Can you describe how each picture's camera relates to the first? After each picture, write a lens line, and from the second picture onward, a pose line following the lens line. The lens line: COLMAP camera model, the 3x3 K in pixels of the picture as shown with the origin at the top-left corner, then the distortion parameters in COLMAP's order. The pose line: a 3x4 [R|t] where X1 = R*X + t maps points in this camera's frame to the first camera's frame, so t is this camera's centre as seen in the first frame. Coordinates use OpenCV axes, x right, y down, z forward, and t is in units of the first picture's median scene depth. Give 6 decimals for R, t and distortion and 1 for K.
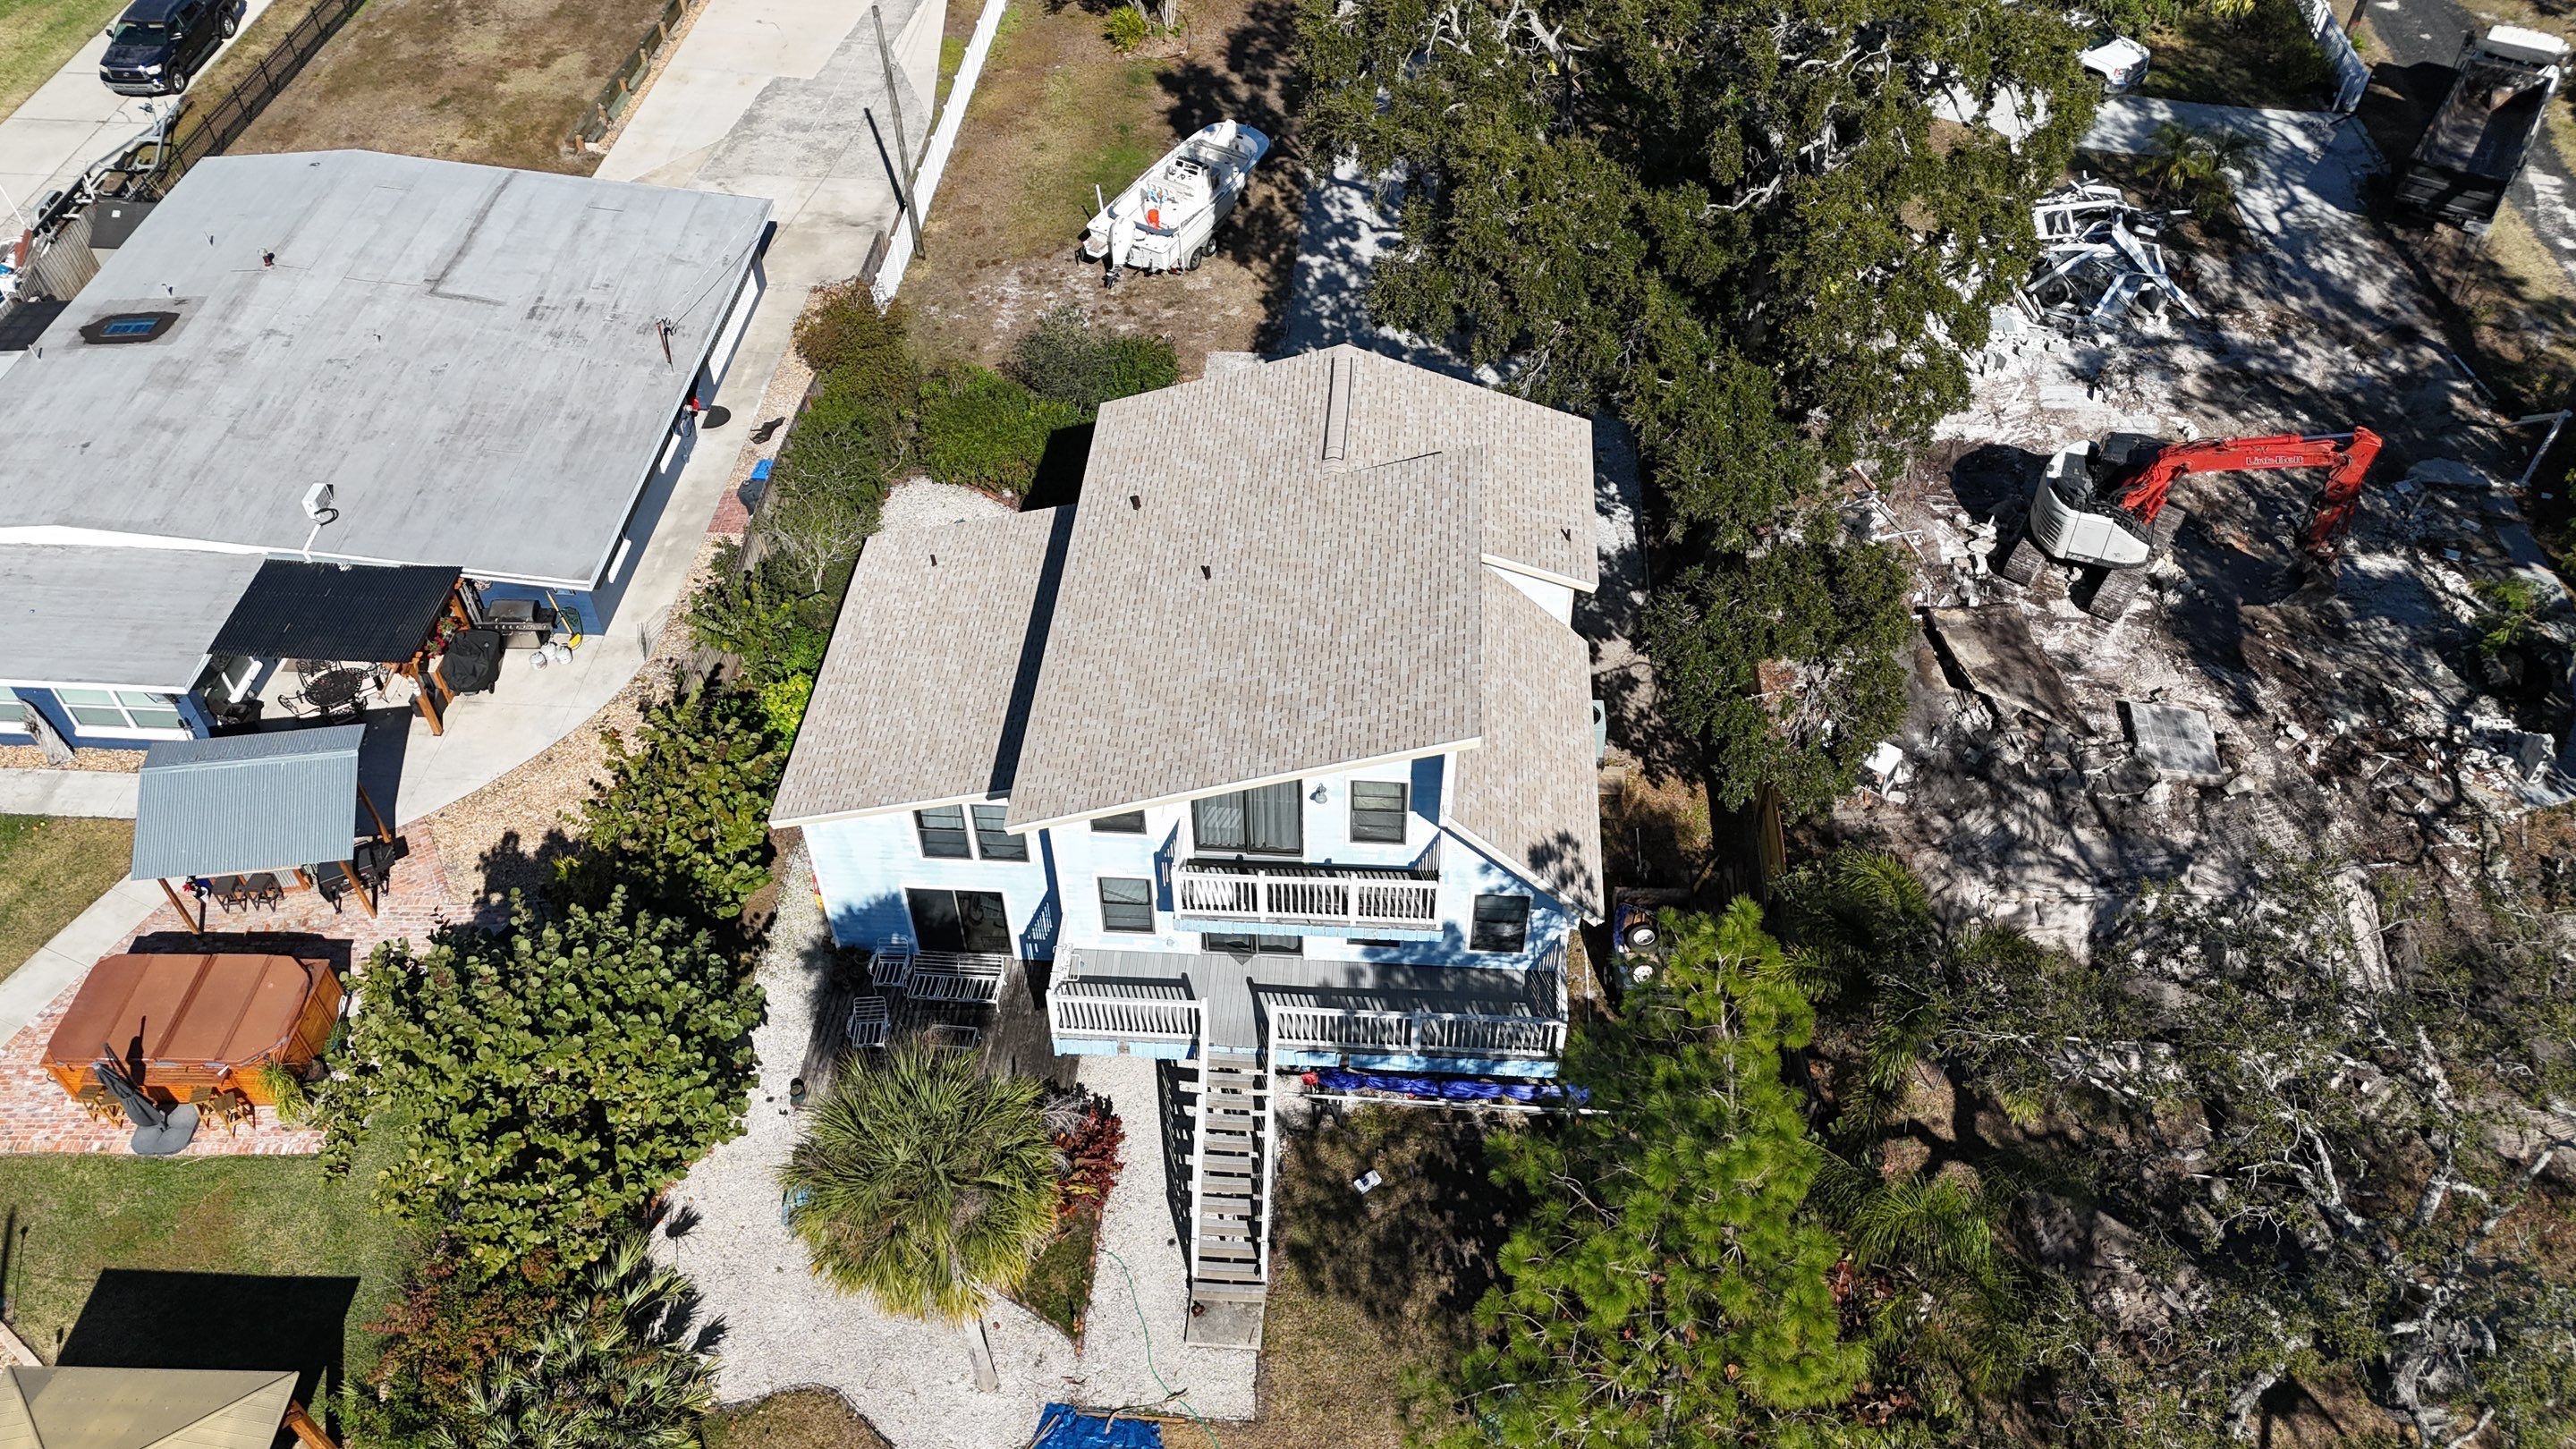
lens RADIAL K [[1889.1, 0, 1288.0], [0, 1889.1, 724.5], [0, 0, 1]] dist [0.061857, -0.056175]
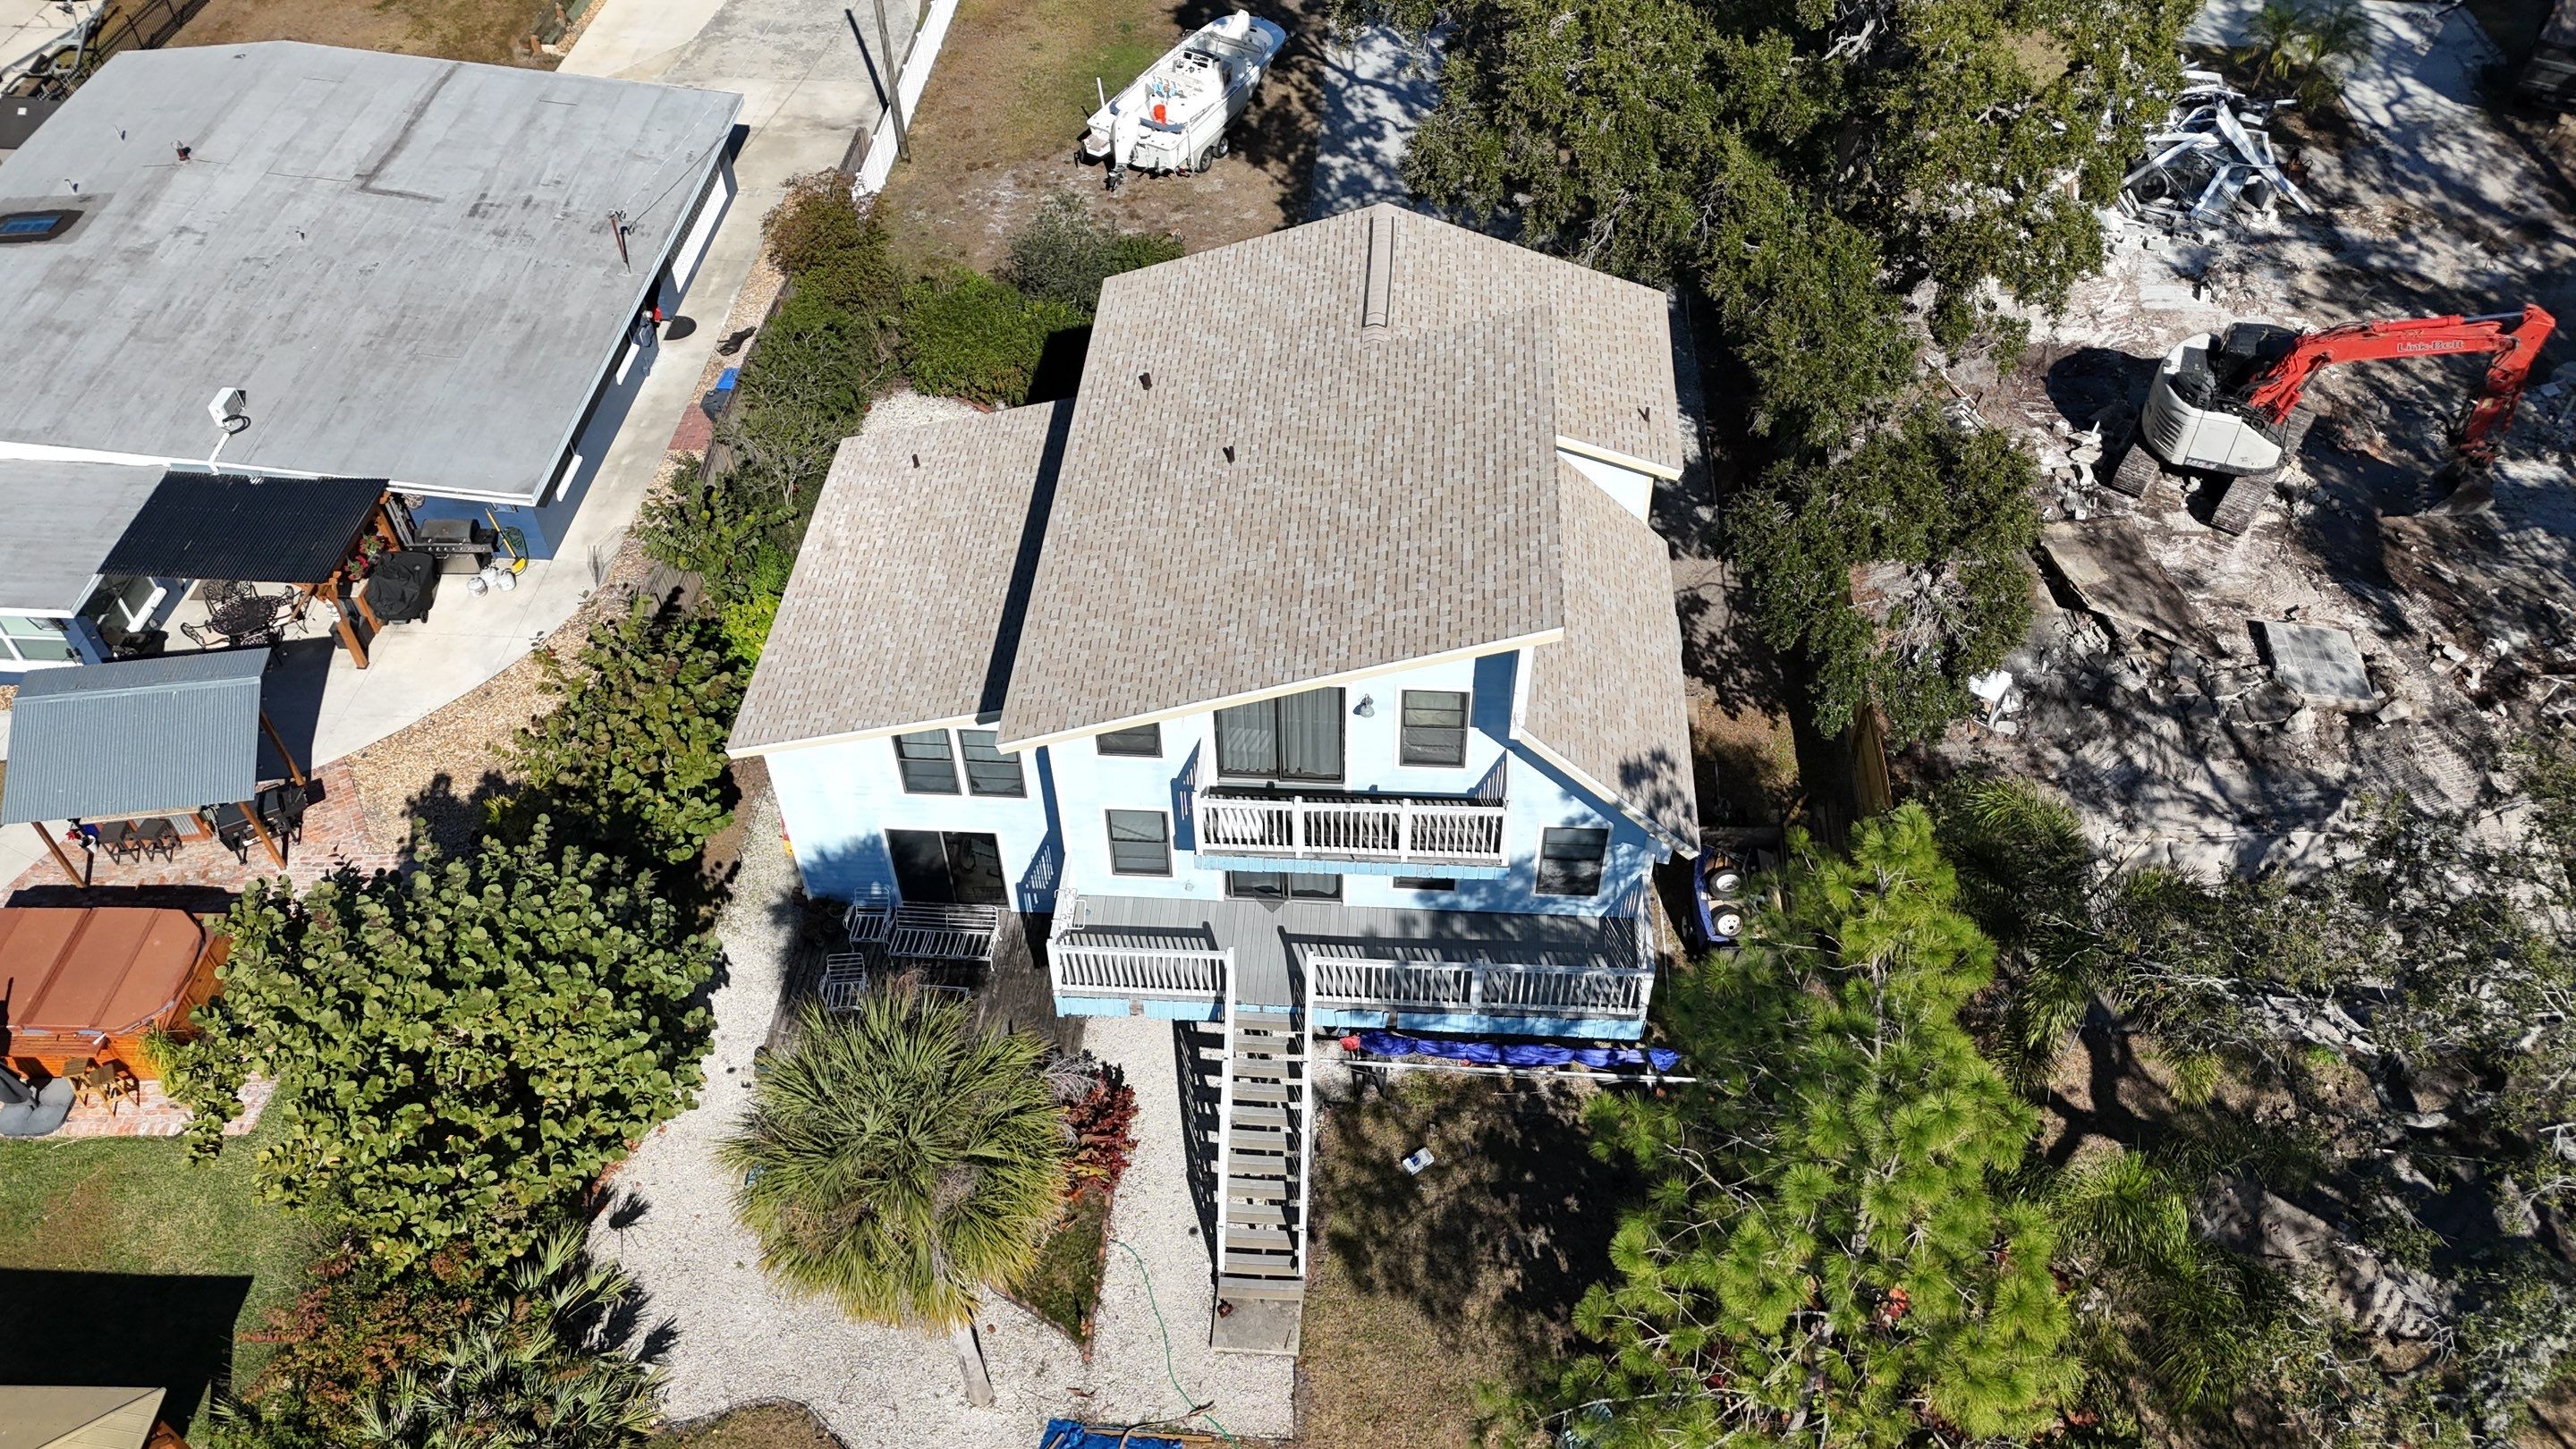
lens RADIAL K [[1918.0, 0, 1288.0], [0, 1918.0, 724.5], [0, 0, 1]] dist [0.062982, -0.057339]
pose [[0.999980, -0.005610, -0.003061, -0.011912], [0.005634, 0.999953, 0.007941, 0.029037], [0.003016, -0.007958, 0.999964, 0.102775]]
